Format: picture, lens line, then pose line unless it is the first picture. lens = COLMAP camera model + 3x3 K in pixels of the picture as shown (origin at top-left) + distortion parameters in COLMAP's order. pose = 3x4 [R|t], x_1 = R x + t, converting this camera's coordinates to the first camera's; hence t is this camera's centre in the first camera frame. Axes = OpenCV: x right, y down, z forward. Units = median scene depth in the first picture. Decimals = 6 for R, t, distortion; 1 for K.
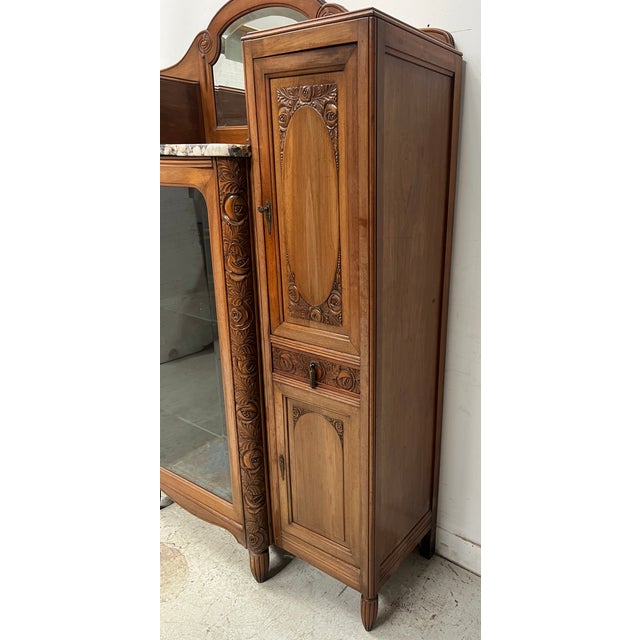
lens RADIAL K [[485.0, 0, 395.0], [0, 485.0, 323.3], [0, 0, 1]] dist [0.047169, -0.053635]
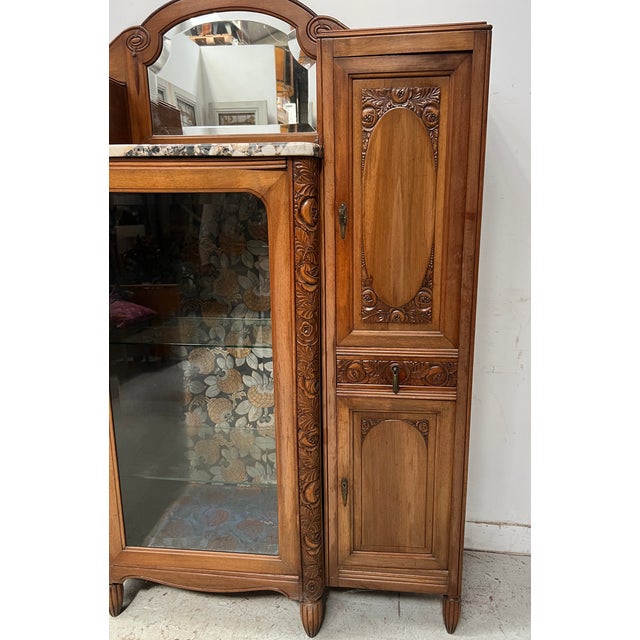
lens RADIAL K [[489.8, 0, 347.1], [0, 489.8, 327.5], [0, 0, 1]] dist [0.058998, -0.074917]
pose [[0.892713, -0.119145, 0.434589, -0.680420], [0.151288, 0.987681, -0.039991, 0.029381], [-0.424471, 0.101448, 0.899740, 0.143145]]
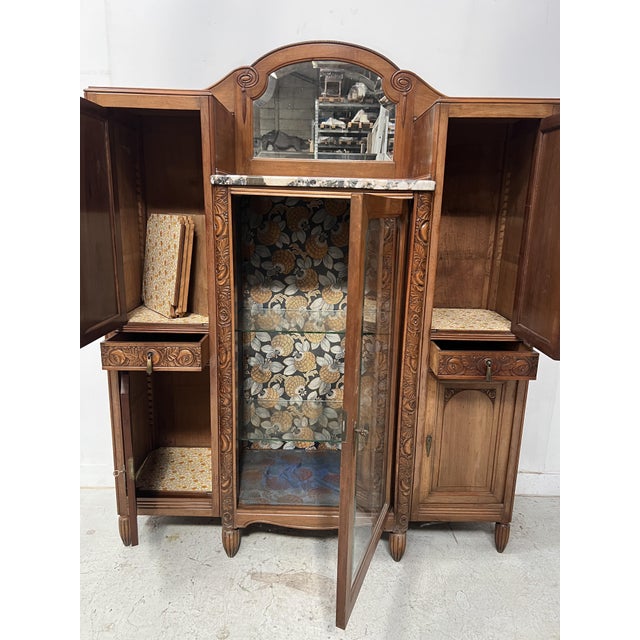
lens RADIAL K [[484.9, 0, 317.3], [0, 484.9, 315.6], [0, 0, 1]] dist [0.051666, -0.062202]
pose [[0.834162, -0.124218, 0.537348, -1.207809], [0.155060, 0.987828, -0.012356, -0.052131], [-0.529273, 0.093628, 0.843270, 0.125707]]
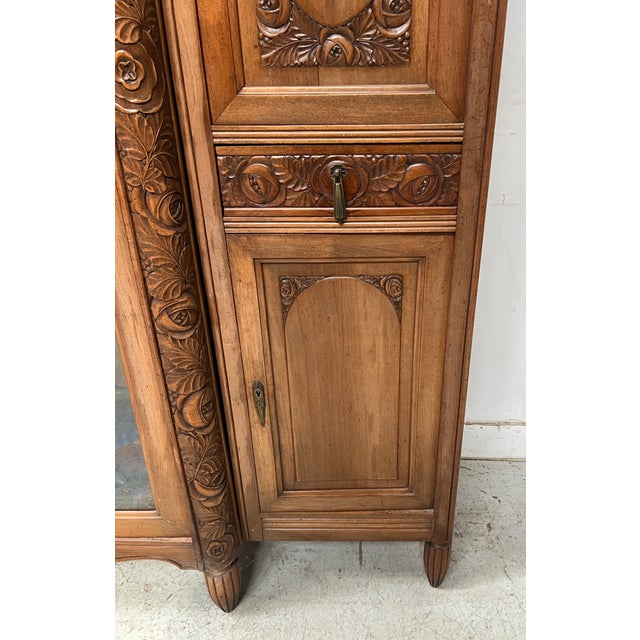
lens RADIAL K [[489.6, 0, 360.2], [0, 489.6, 323.9], [0, 0, 1]] dist [0.055212, -0.065060]
pose [[0.846022, -0.249316, 0.471262, -0.422771], [0.177893, 0.965274, 0.191310, 0.144656], [-0.502594, -0.078019, 0.860995, 0.555535]]
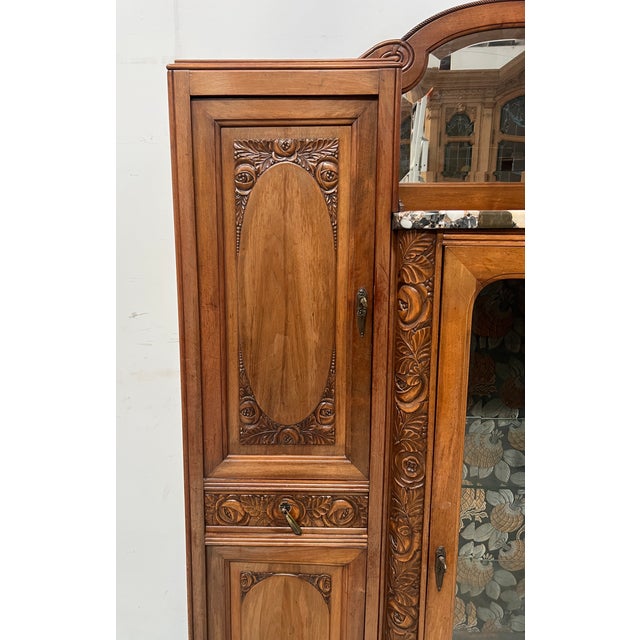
lens RADIAL K [[487.5, 0, 278.4], [0, 487.5, 316.8], [0, 0, 1]] dist [0.061943, -0.086527]
pose [[0.851542, -0.103806, 0.513907, -1.219706], [0.169580, 0.982047, -0.082626, -0.281147], [-0.496104, 0.157508, 0.853857, 0.776766]]
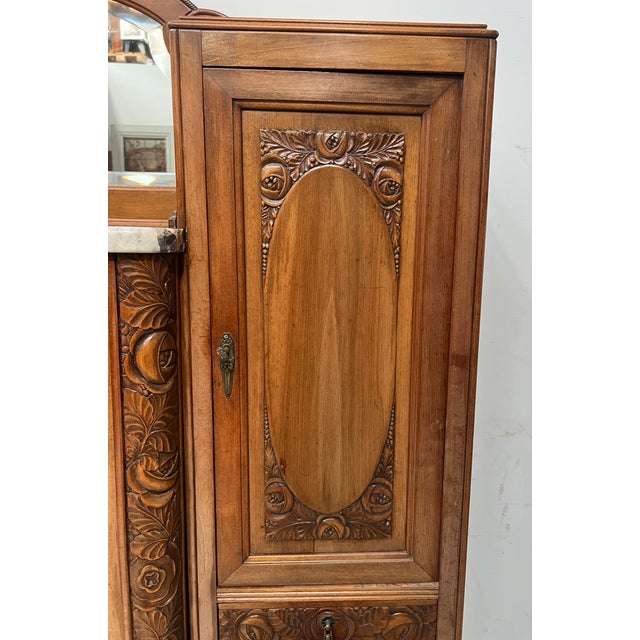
lens RADIAL K [[489.0, 0, 354.9], [0, 489.0, 322.2], [0, 0, 1]] dist [0.049923, -0.064695]
pose [[0.810946, -0.094644, 0.577415, -0.432228], [0.168162, 0.982897, -0.075068, -0.195727], [-0.560435, 0.157976, 0.812992, 0.487842]]
